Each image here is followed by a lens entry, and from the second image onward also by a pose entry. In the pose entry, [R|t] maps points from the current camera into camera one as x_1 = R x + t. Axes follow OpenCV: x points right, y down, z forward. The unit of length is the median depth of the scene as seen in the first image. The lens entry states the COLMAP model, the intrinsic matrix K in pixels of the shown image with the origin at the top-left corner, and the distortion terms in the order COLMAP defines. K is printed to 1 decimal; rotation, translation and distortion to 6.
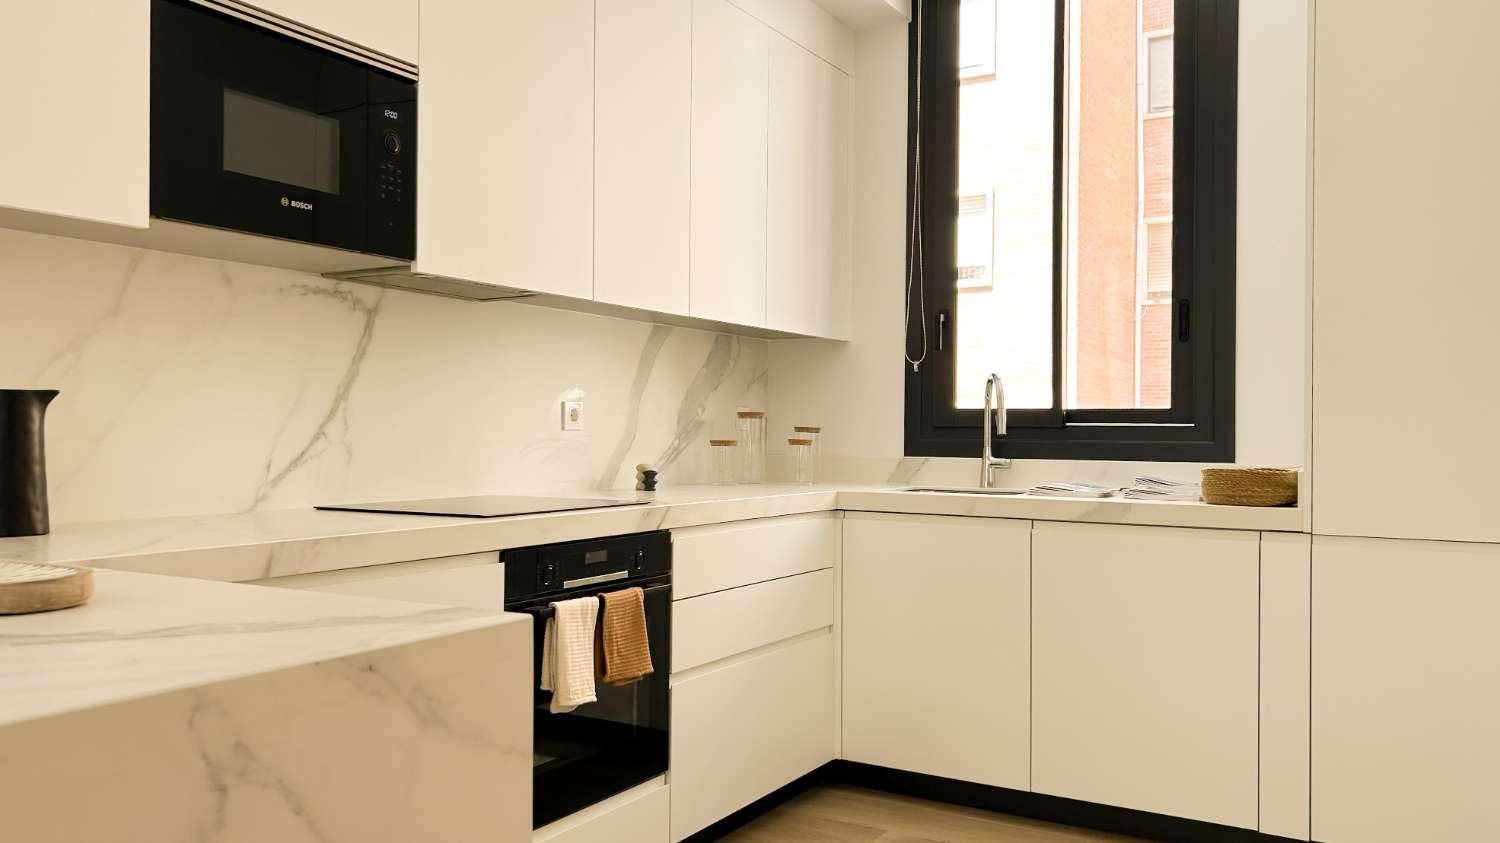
lens RADIAL K [[1177.5, 0, 750.0], [0, 1177.5, 421.5], [0, 0, 1]] dist [0.098639, -0.177721]
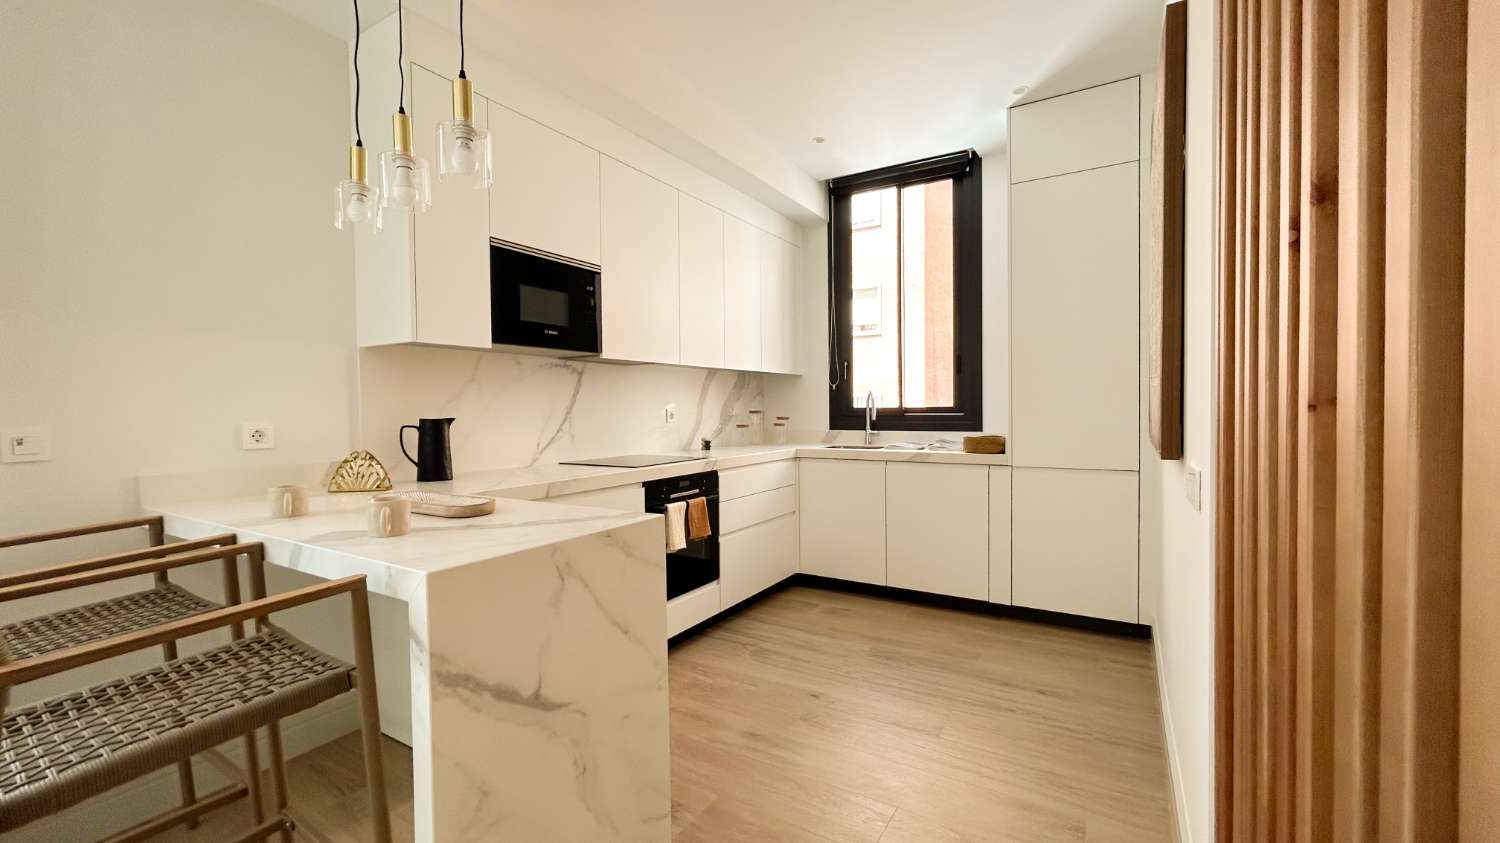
lens RADIAL K [[604.4, 0, 750.0], [0, 604.4, 421.5], [0, 0, 1]] dist [-0.000064, 0.000056]
pose [[0.999737, -0.017445, -0.014869, 0.009419], [0.017829, 0.999500, 0.026094, -0.023940], [0.014407, -0.026352, 0.999549, -0.105441]]
